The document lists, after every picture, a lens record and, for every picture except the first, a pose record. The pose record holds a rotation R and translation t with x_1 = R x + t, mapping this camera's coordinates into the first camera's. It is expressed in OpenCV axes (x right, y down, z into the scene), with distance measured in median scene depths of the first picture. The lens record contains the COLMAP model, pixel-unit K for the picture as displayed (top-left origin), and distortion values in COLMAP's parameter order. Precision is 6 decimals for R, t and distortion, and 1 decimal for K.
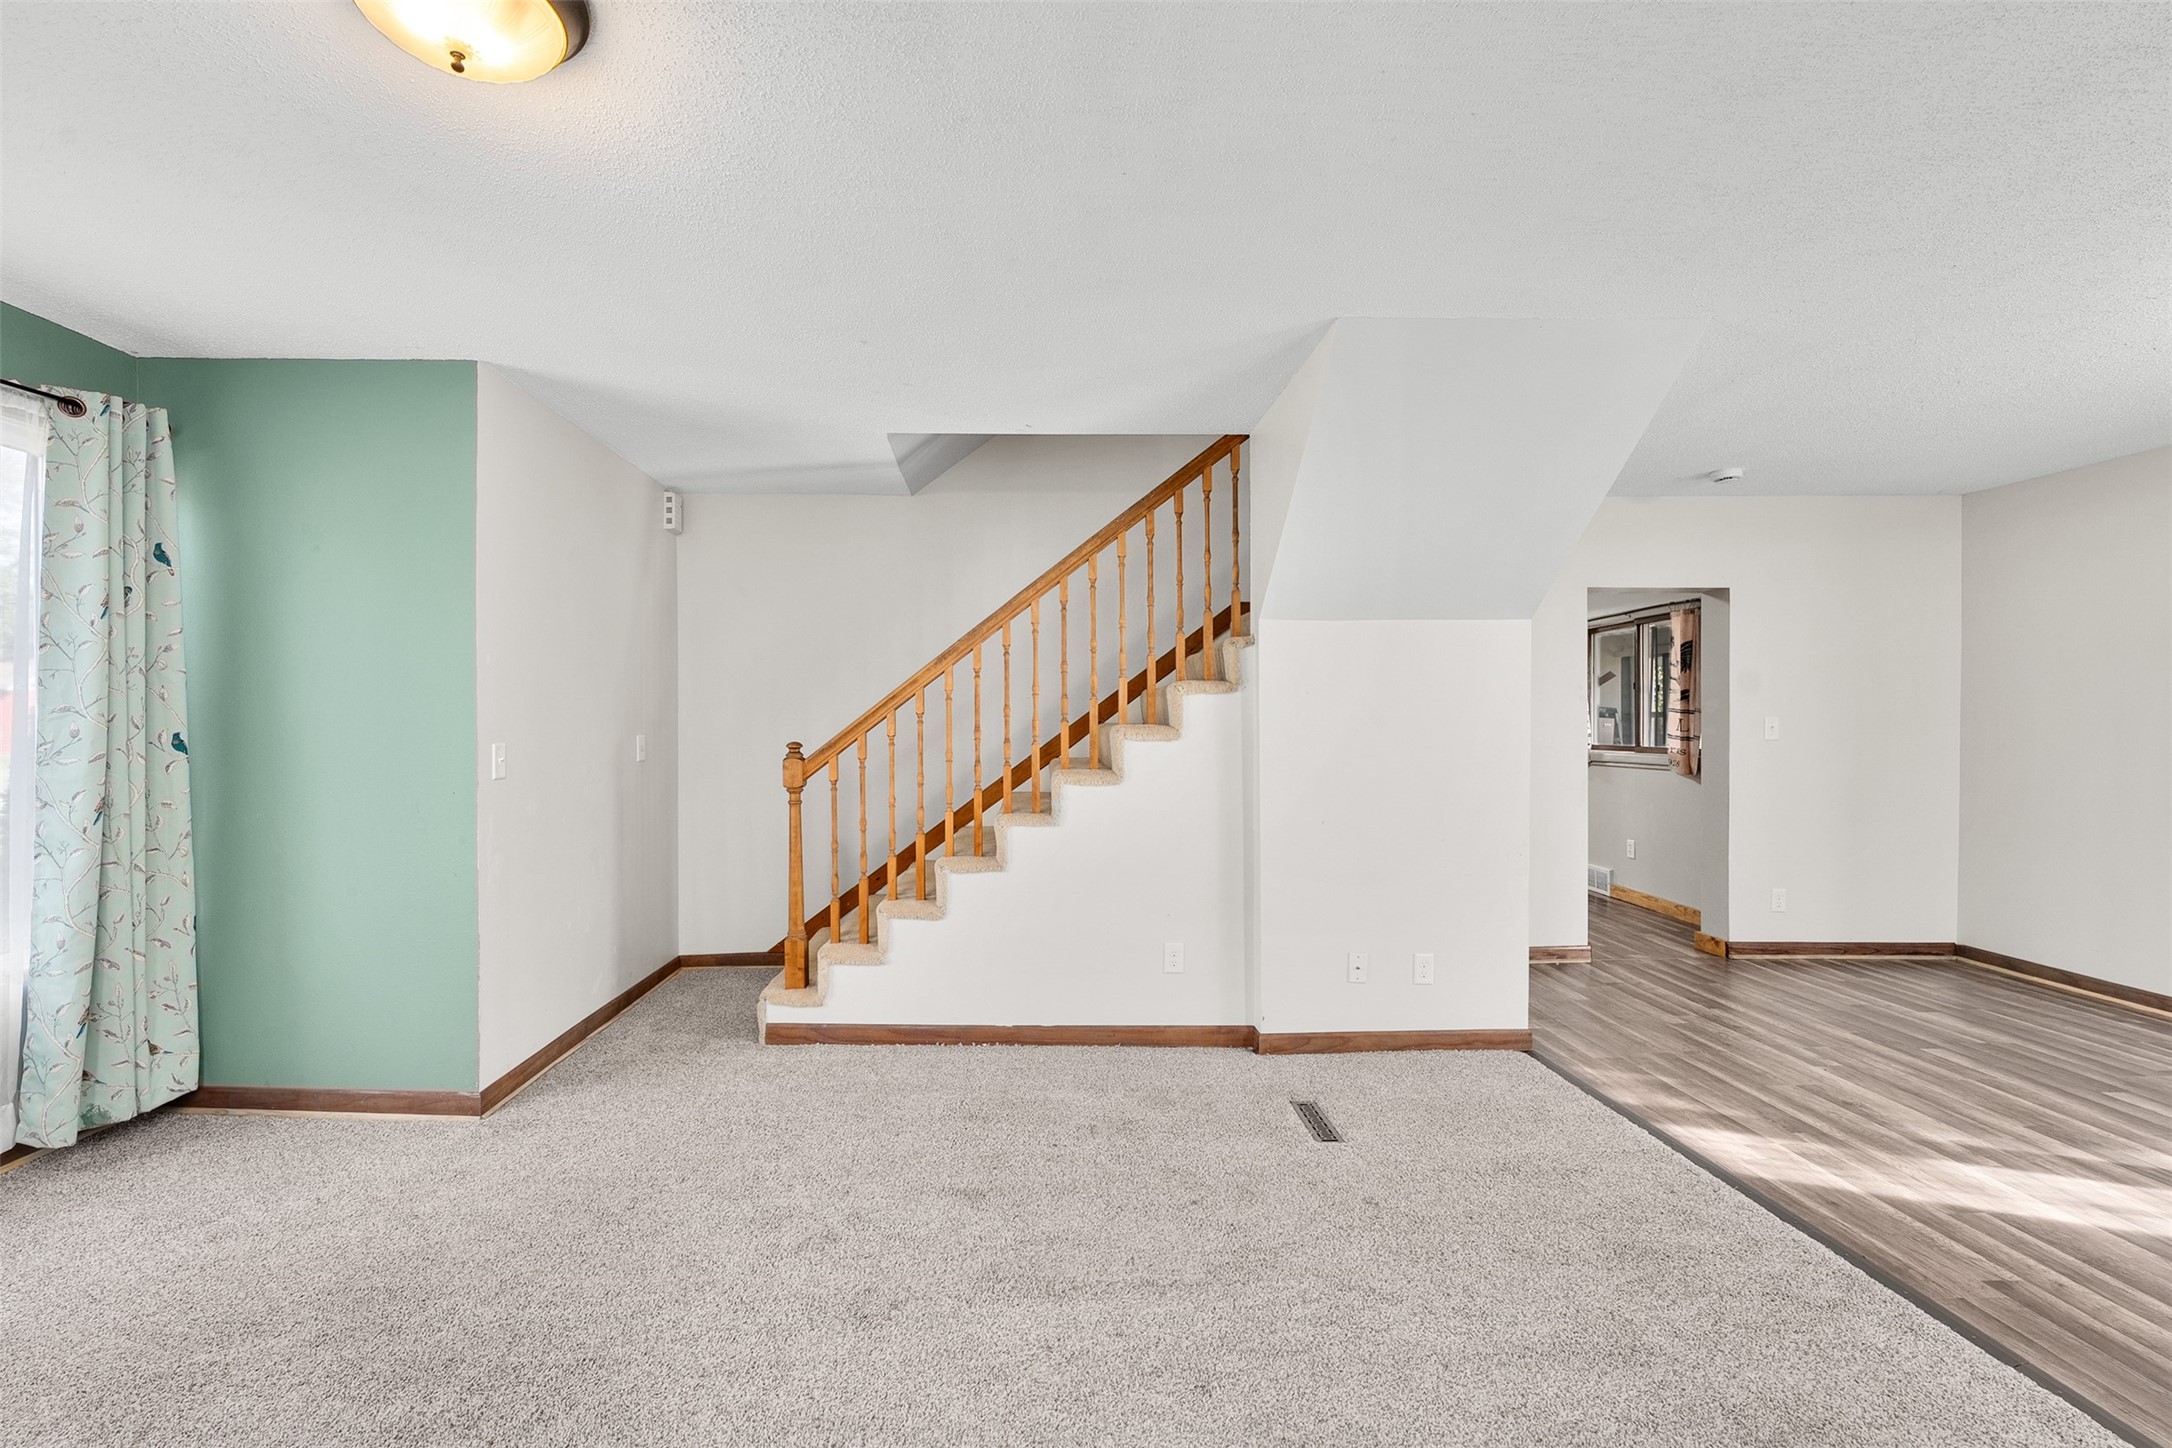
lens RADIAL K [[948.2, 0, 1043.9], [0, 948.2, 732.7], [0, 0, 1]] dist [-0.000609, 0.000216]
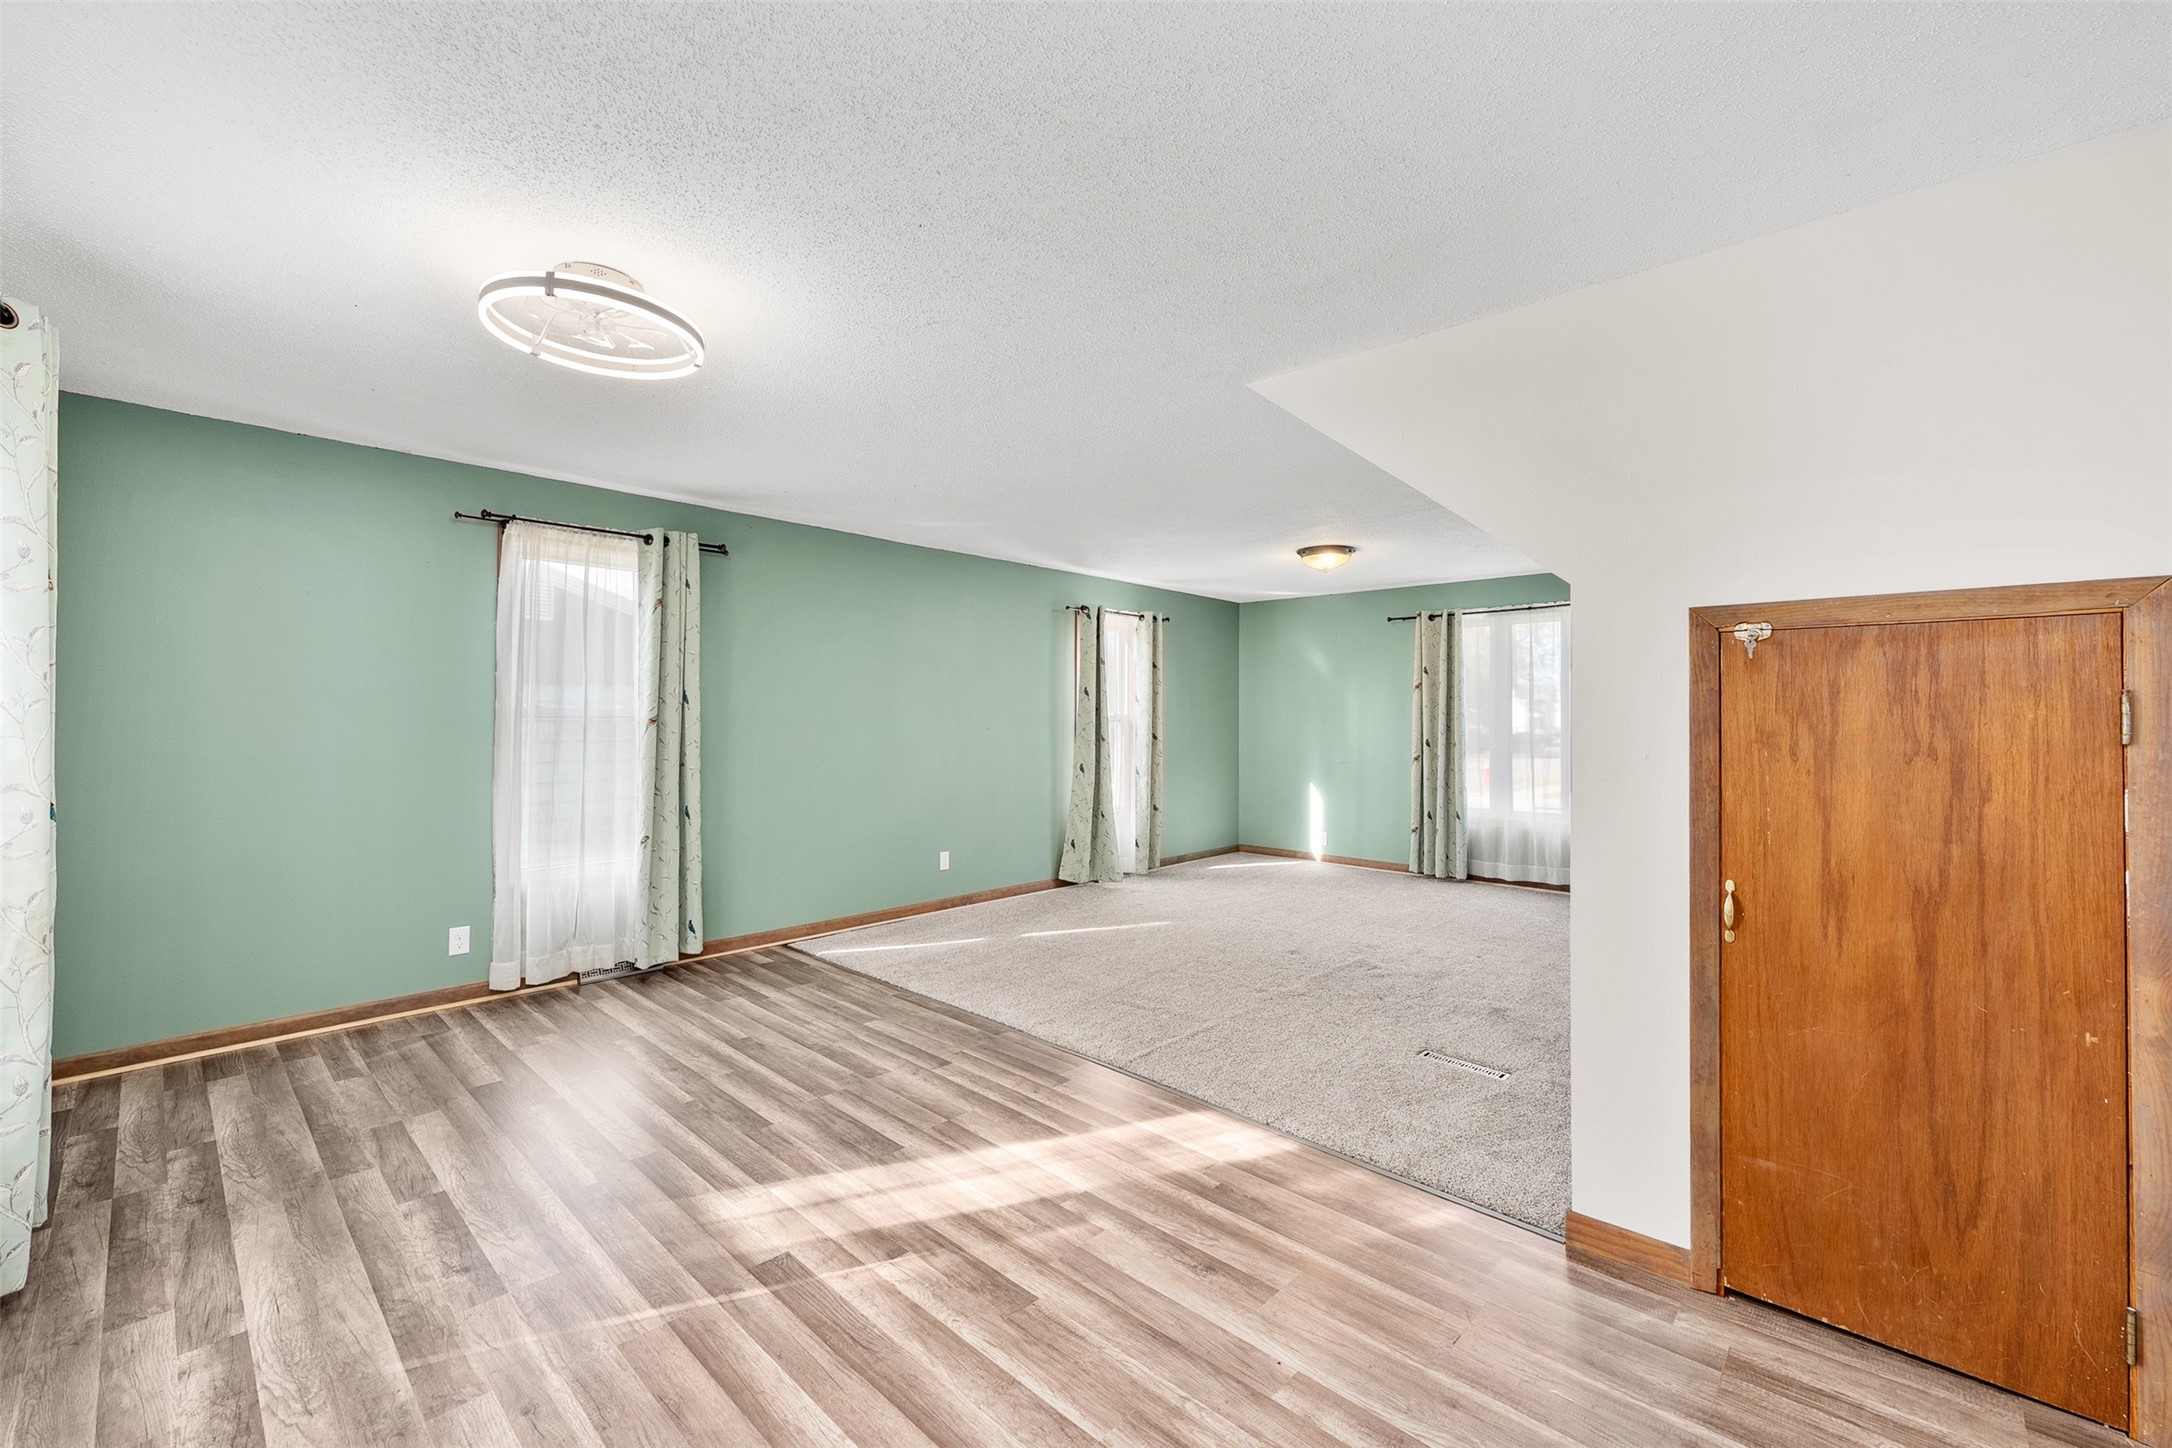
lens RADIAL K [[882.0, 0, 1080.1], [0, 882.0, 703.4], [0, 0, 1]] dist [0.000206, -0.000004]
pose [[-0.691585, -0.013852, -0.722163, 1.280076], [-0.011282, 0.999901, -0.008375, -0.030561], [0.722207, 0.002355, -0.691673, 1.265772]]
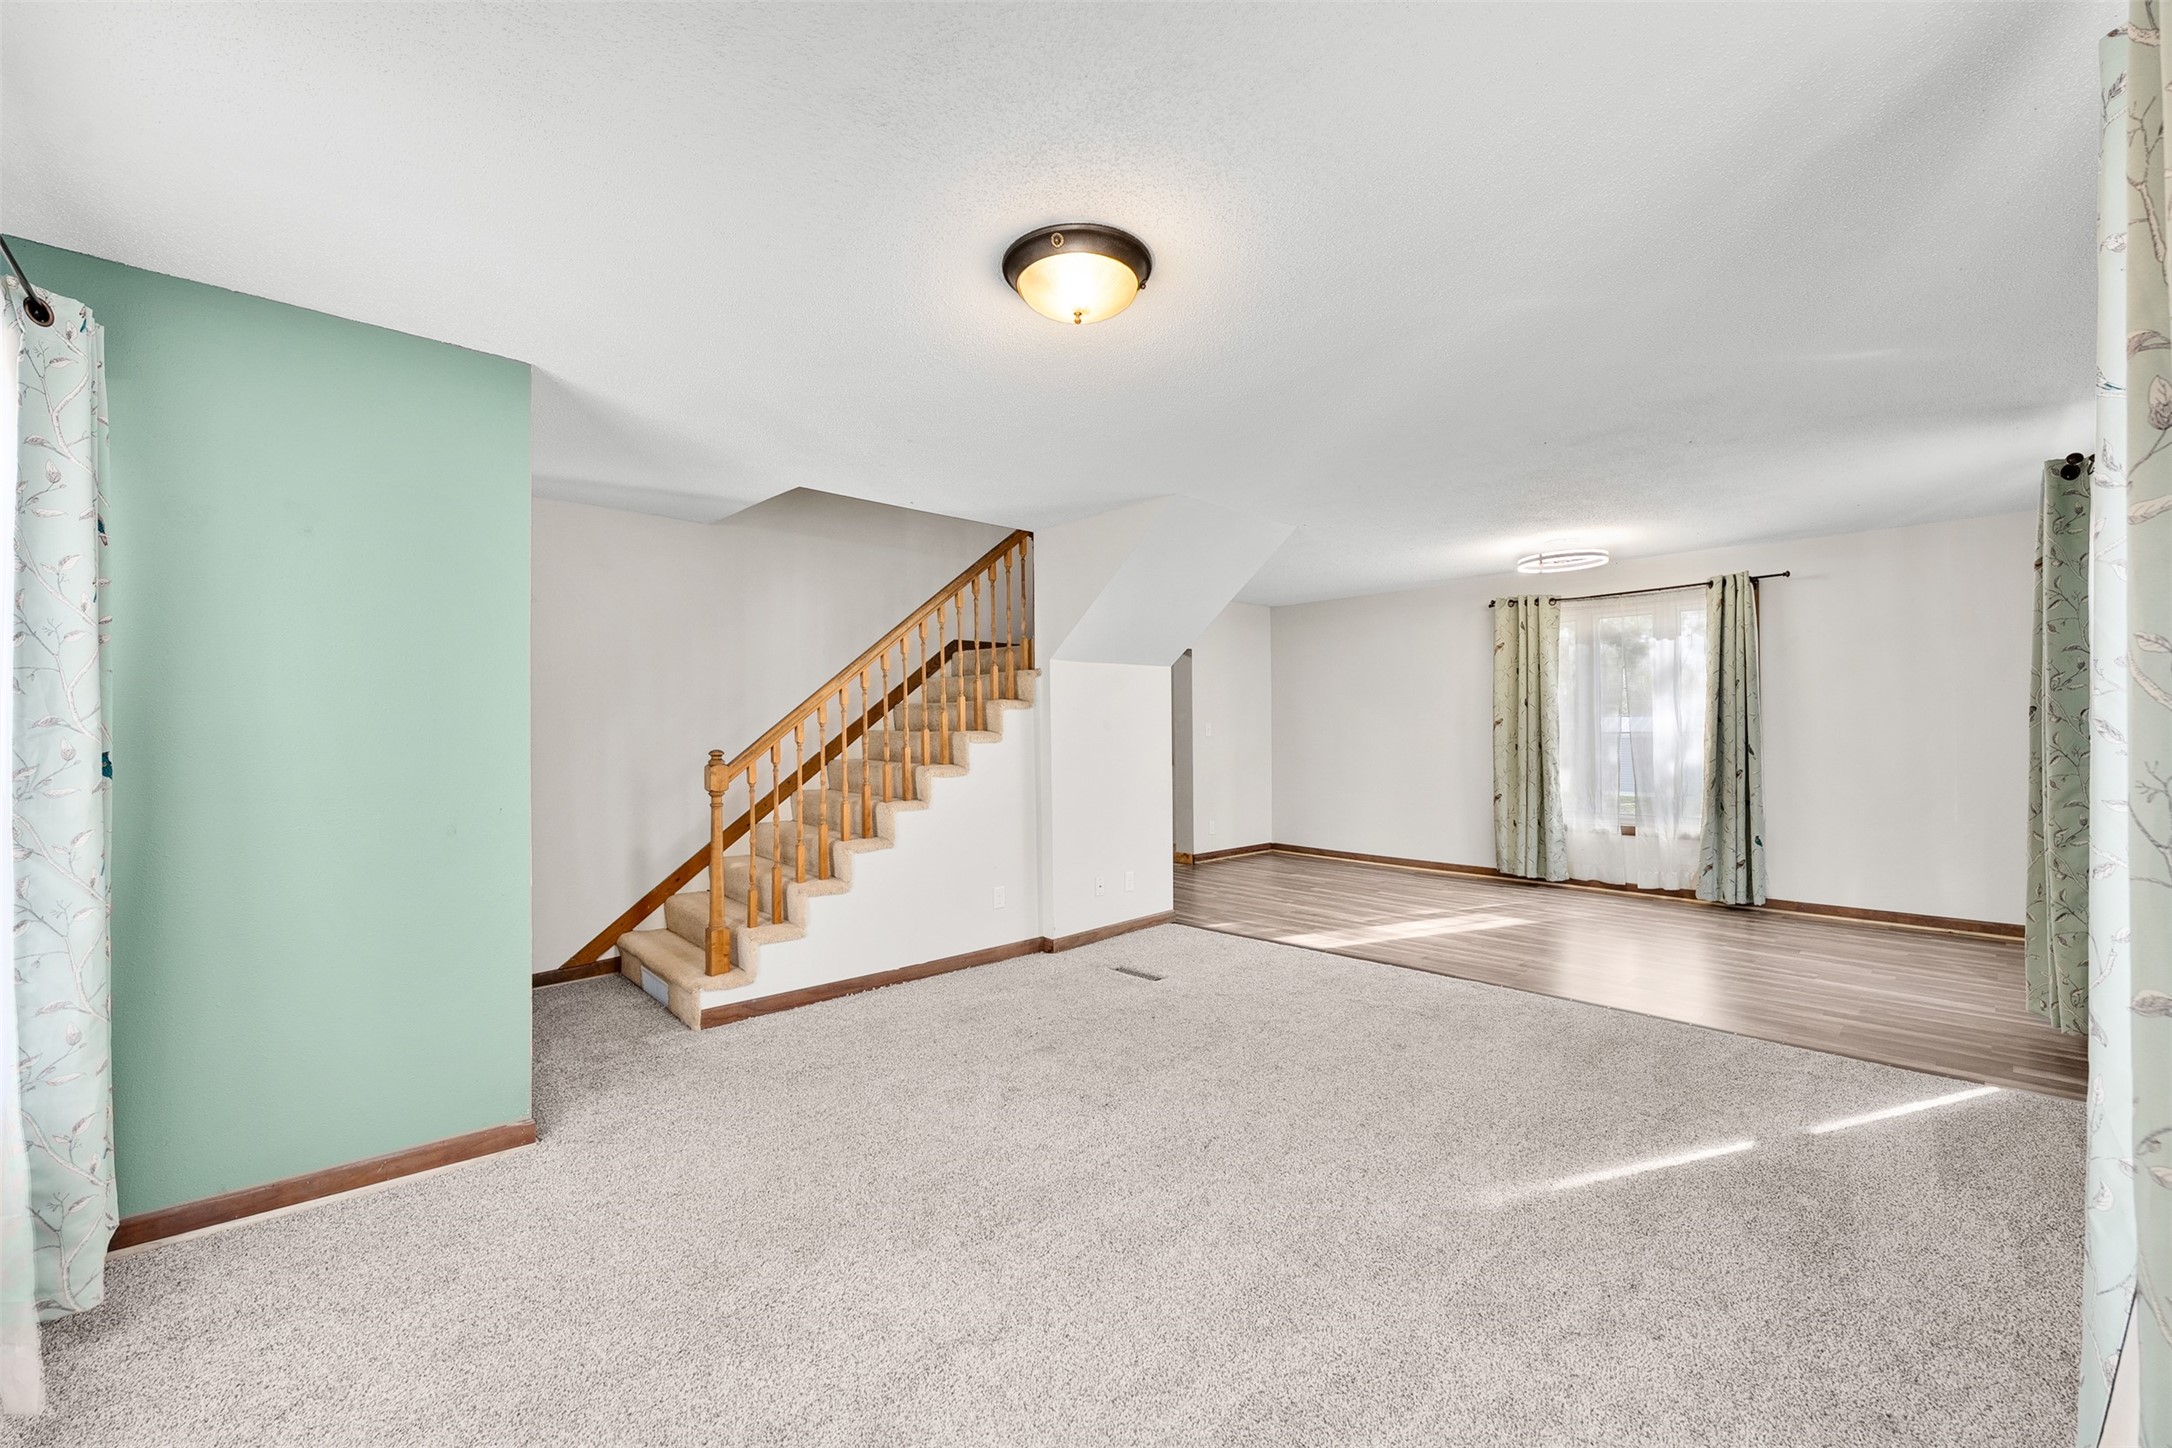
lens RADIAL K [[864.1, 0, 1075.2], [0, 864.1, 722.0], [0, 0, 1]] dist [0.000240, -0.000036]
pose [[0.739017, -0.002262, 0.673683, -0.695912], [0.015697, 0.999781, -0.013862, -0.002274], [-0.673503, 0.020820, 0.738891, -0.026173]]
